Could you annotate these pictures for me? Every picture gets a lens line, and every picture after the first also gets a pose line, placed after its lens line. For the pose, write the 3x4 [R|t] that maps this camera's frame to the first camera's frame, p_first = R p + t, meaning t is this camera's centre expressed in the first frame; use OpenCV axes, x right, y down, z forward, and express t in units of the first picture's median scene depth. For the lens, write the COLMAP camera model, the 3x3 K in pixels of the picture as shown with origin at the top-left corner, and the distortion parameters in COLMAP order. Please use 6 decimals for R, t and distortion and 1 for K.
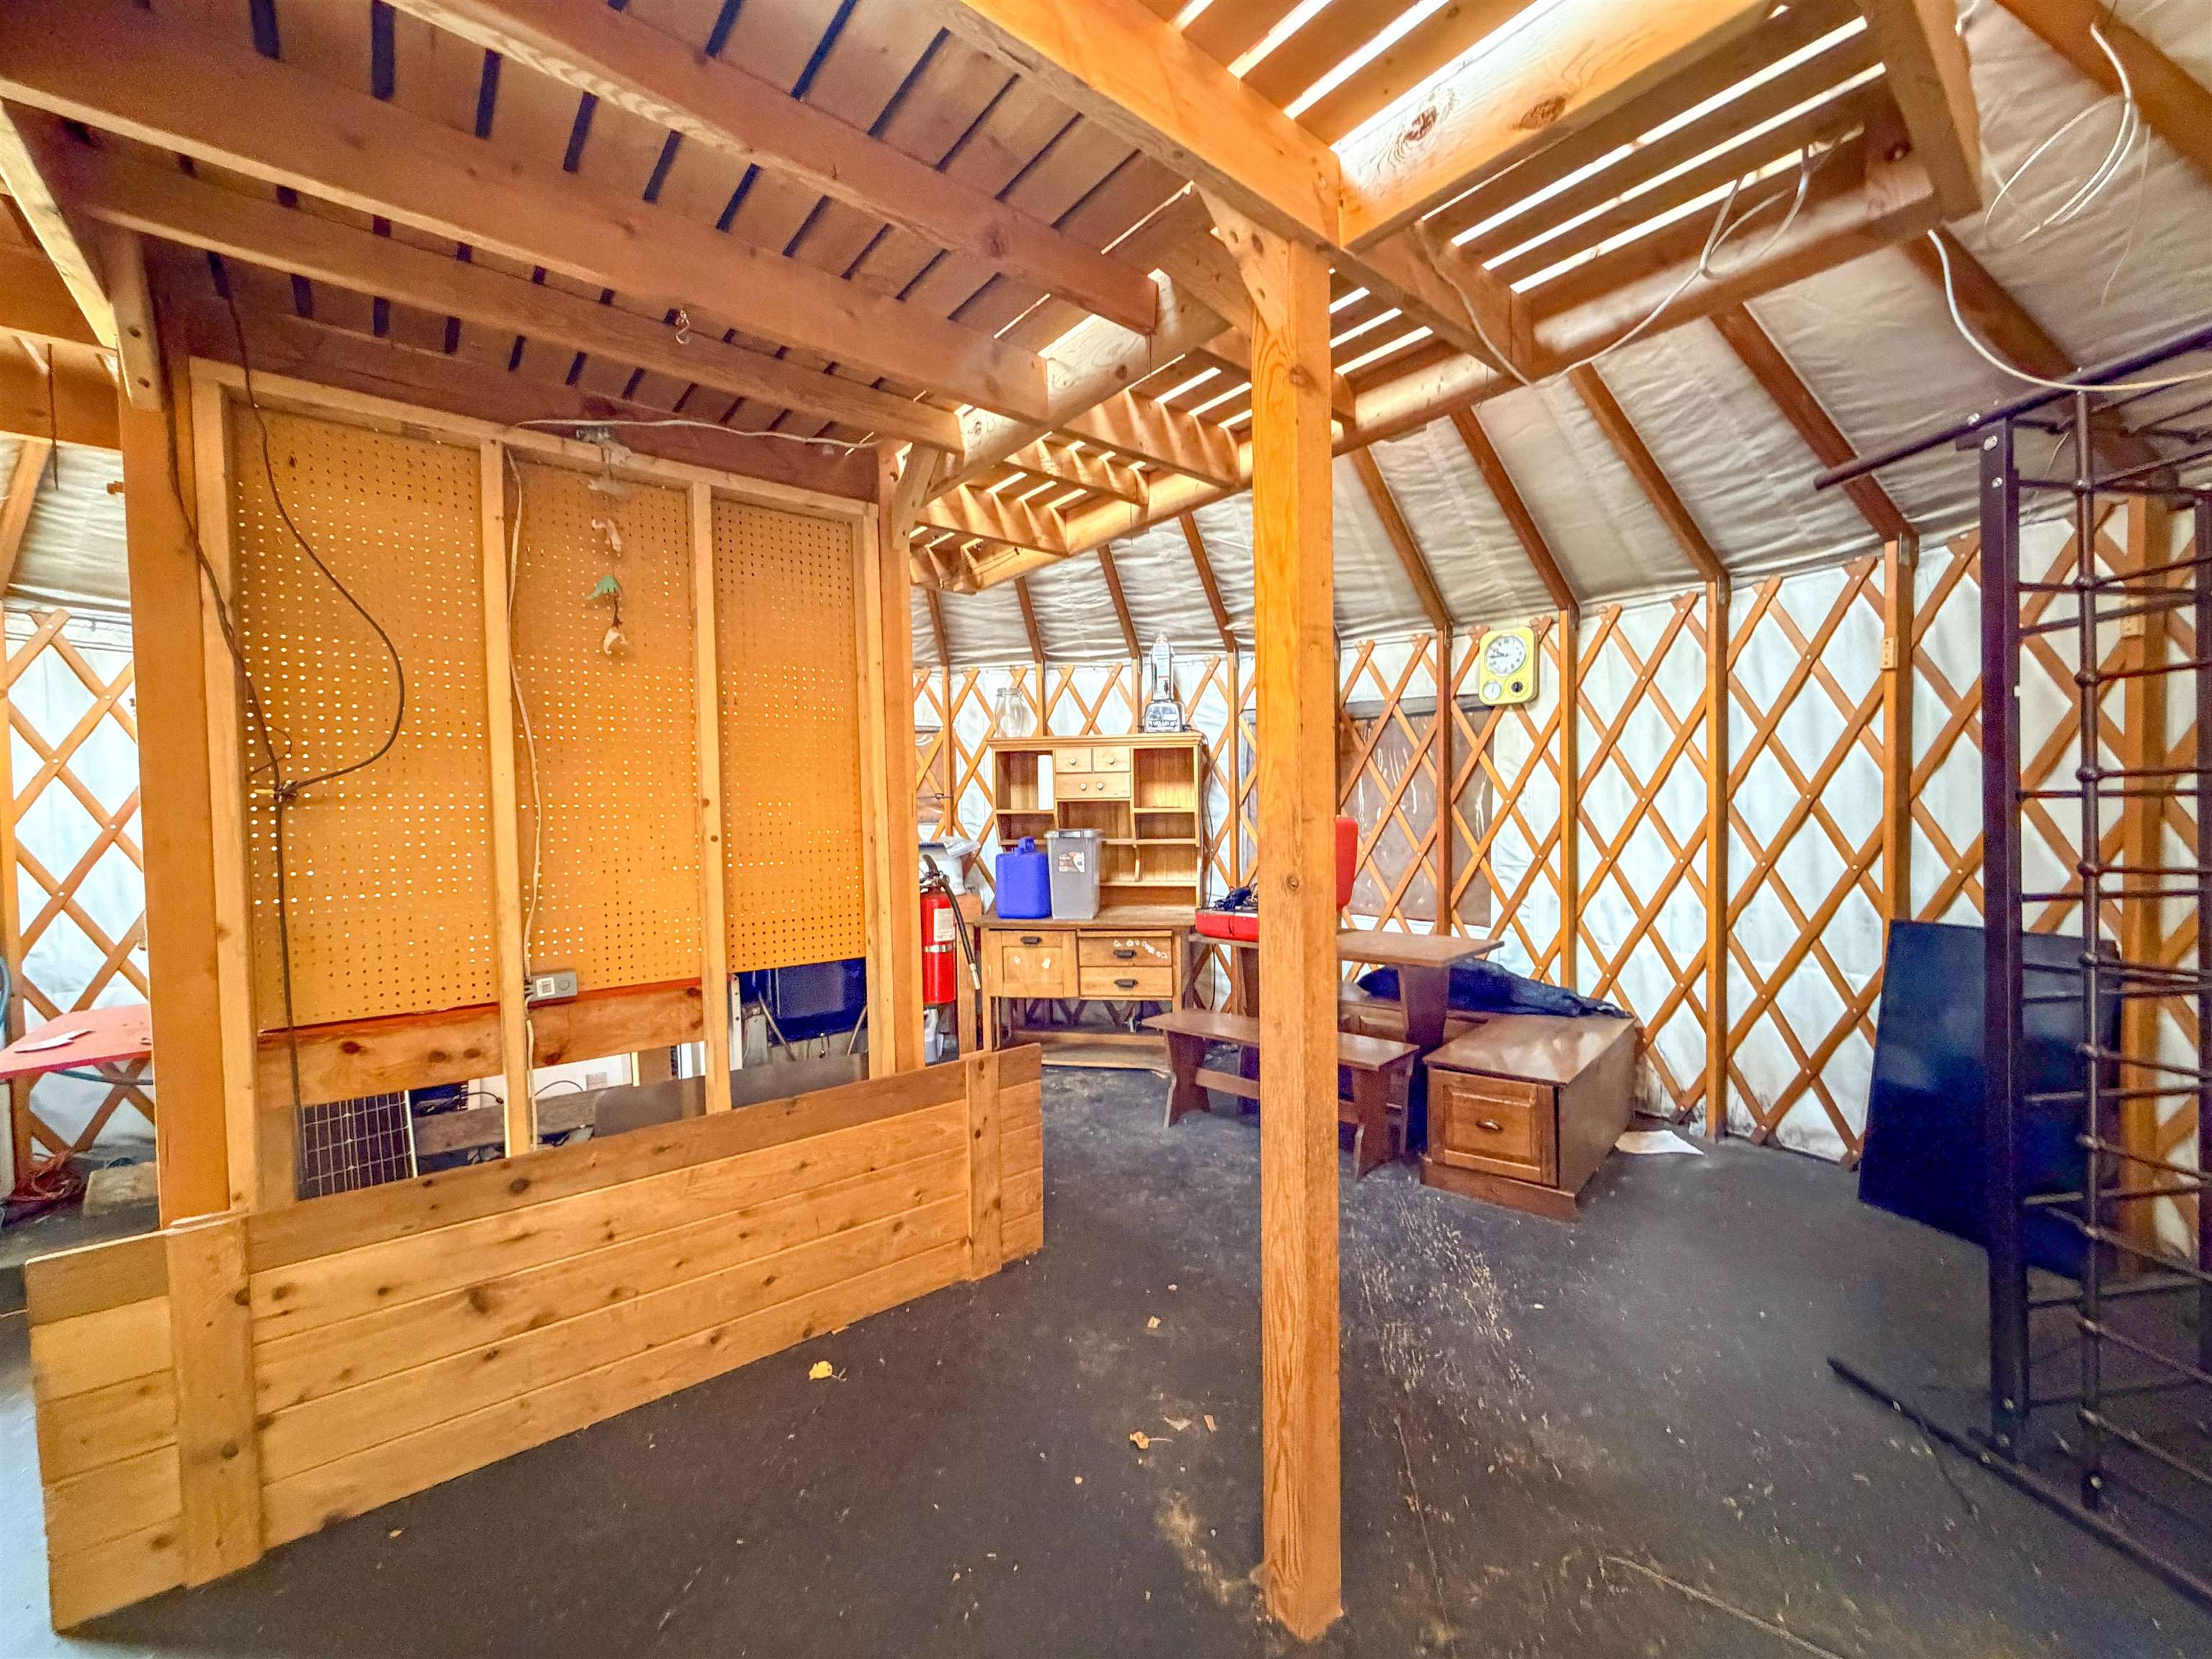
lens RADIAL K [[885.2, 0, 1100.0], [0, 885.2, 834.8], [0, 0, 1]] dist [-0.001531, 0.000897]
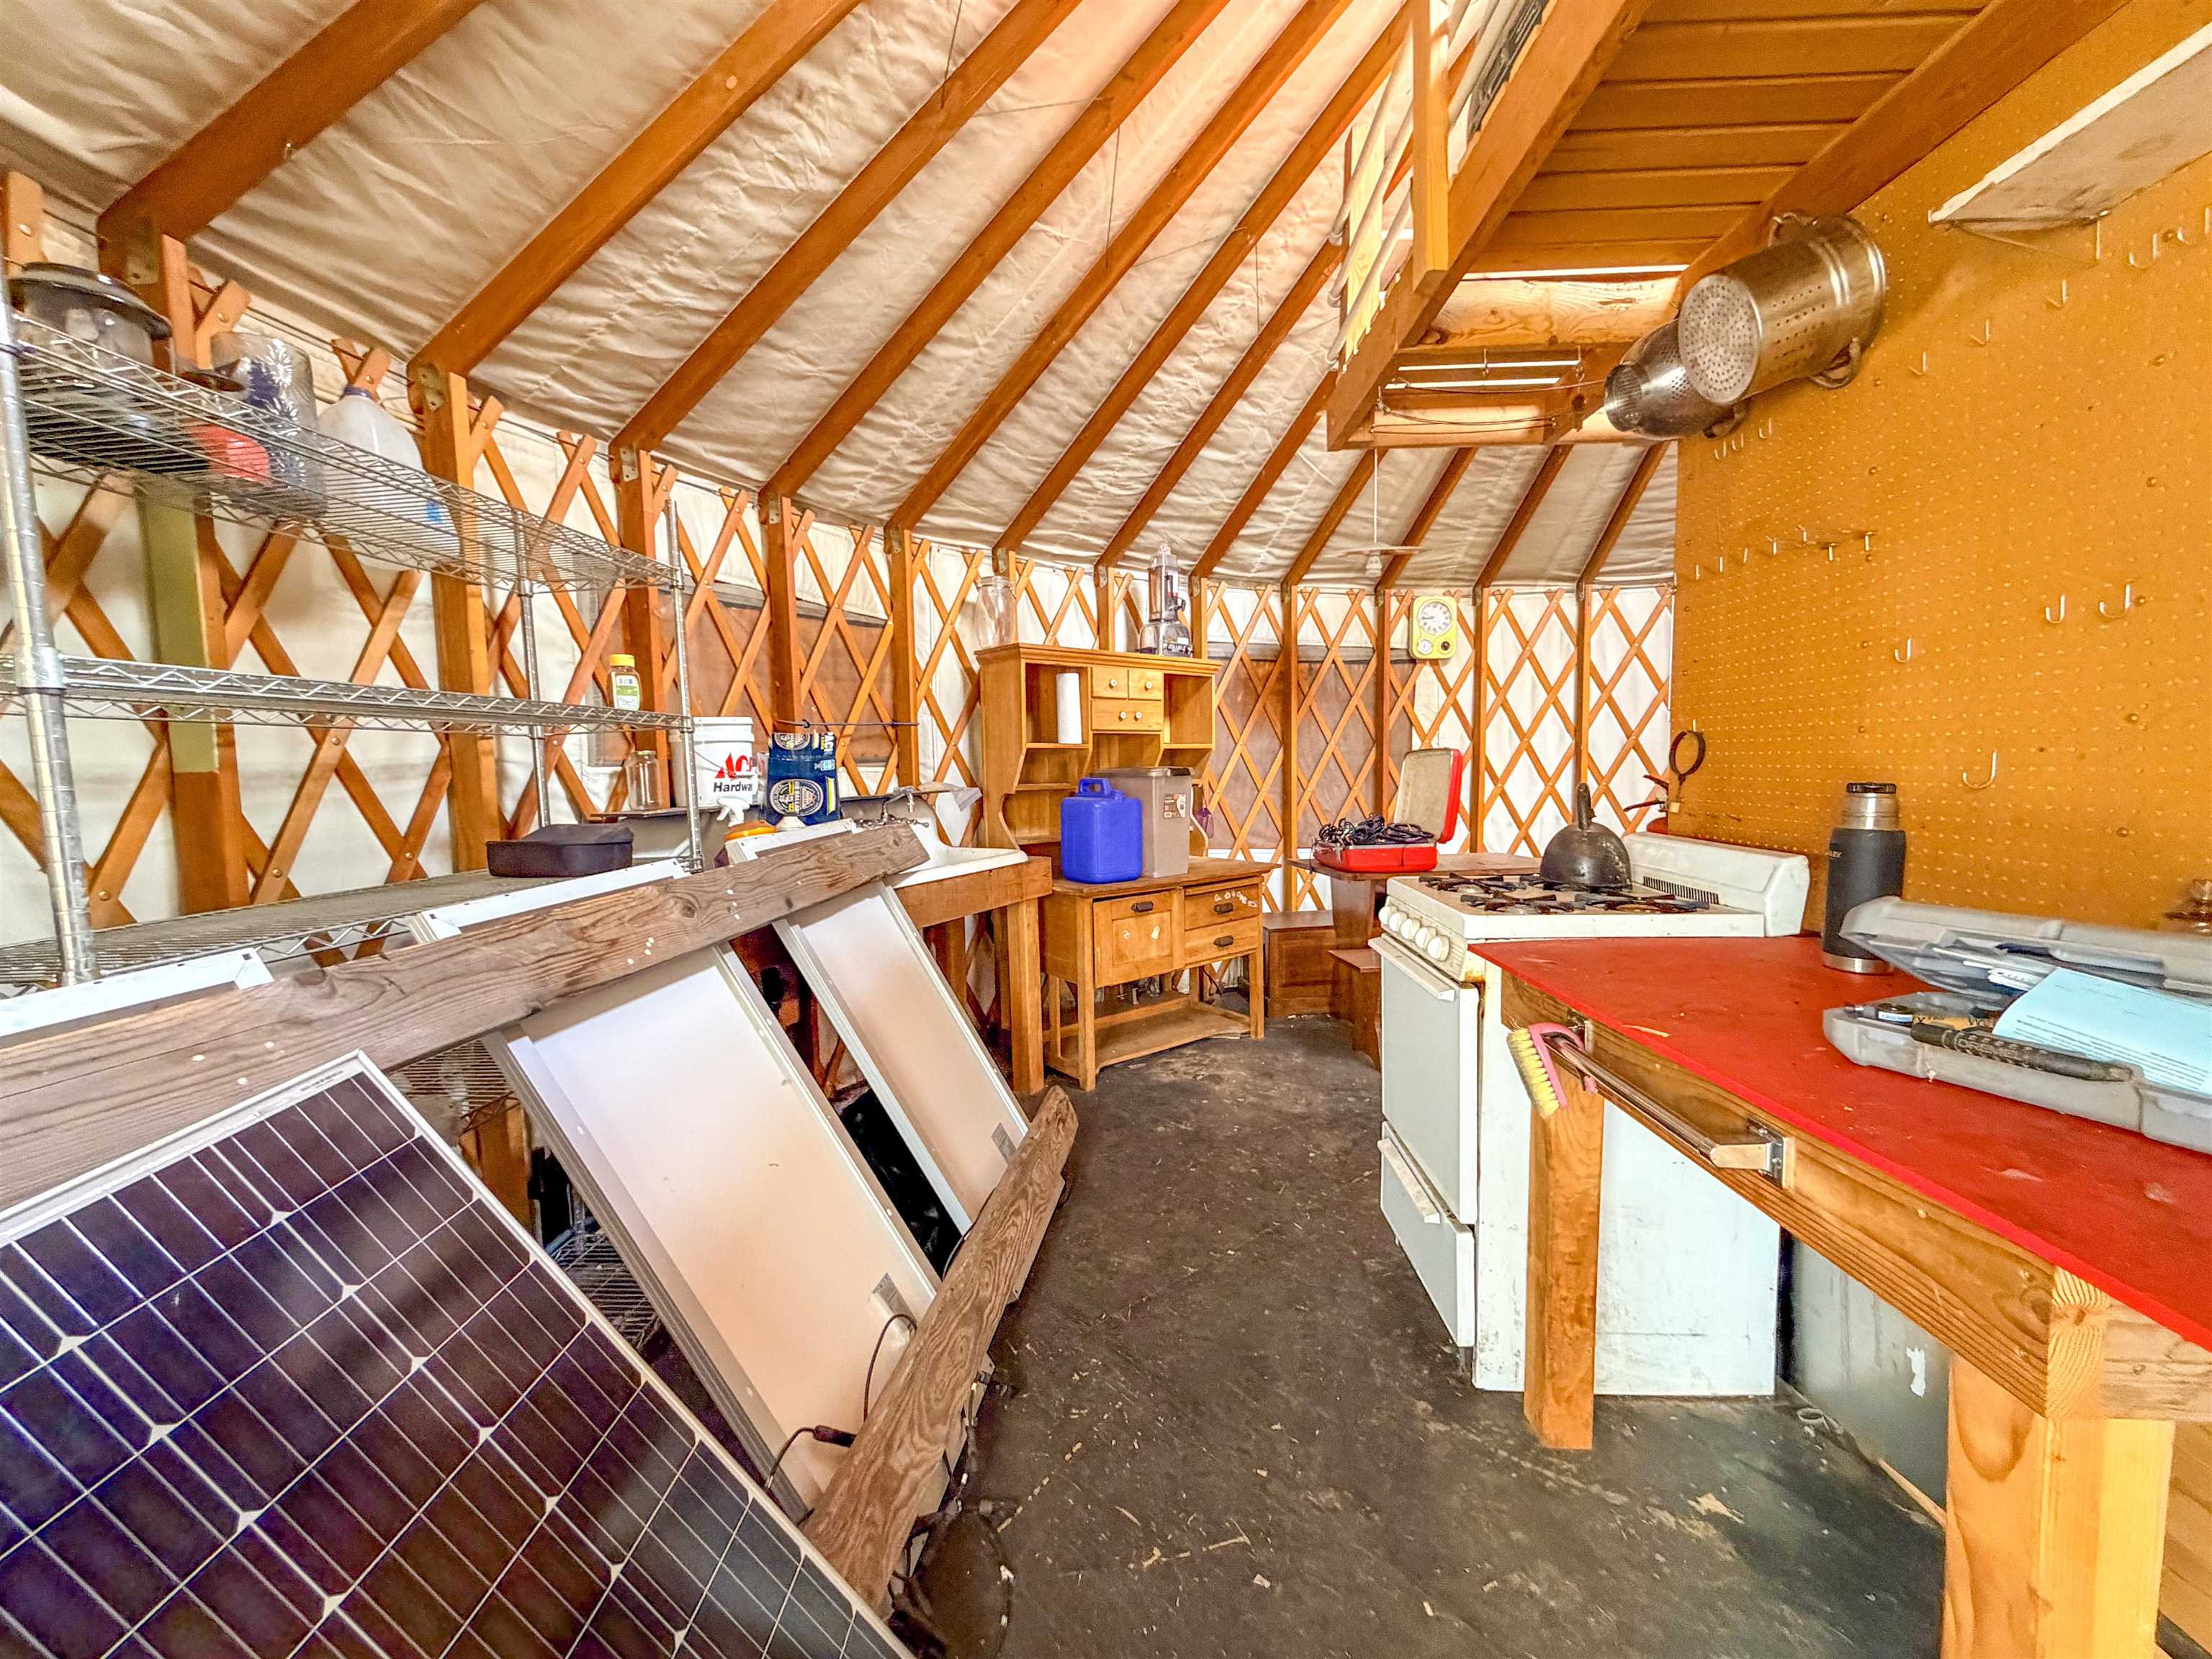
lens RADIAL K [[885.2, 0, 1102.6], [0, 885.2, 828.1], [0, 0, 1]] dist [-0.001531, 0.000897]
pose [[0.658712, -0.053042, 0.750523, -0.702862], [0.025807, 0.998518, 0.047919, 0.010405], [-0.751953, -0.012196, 0.659104, 0.514962]]
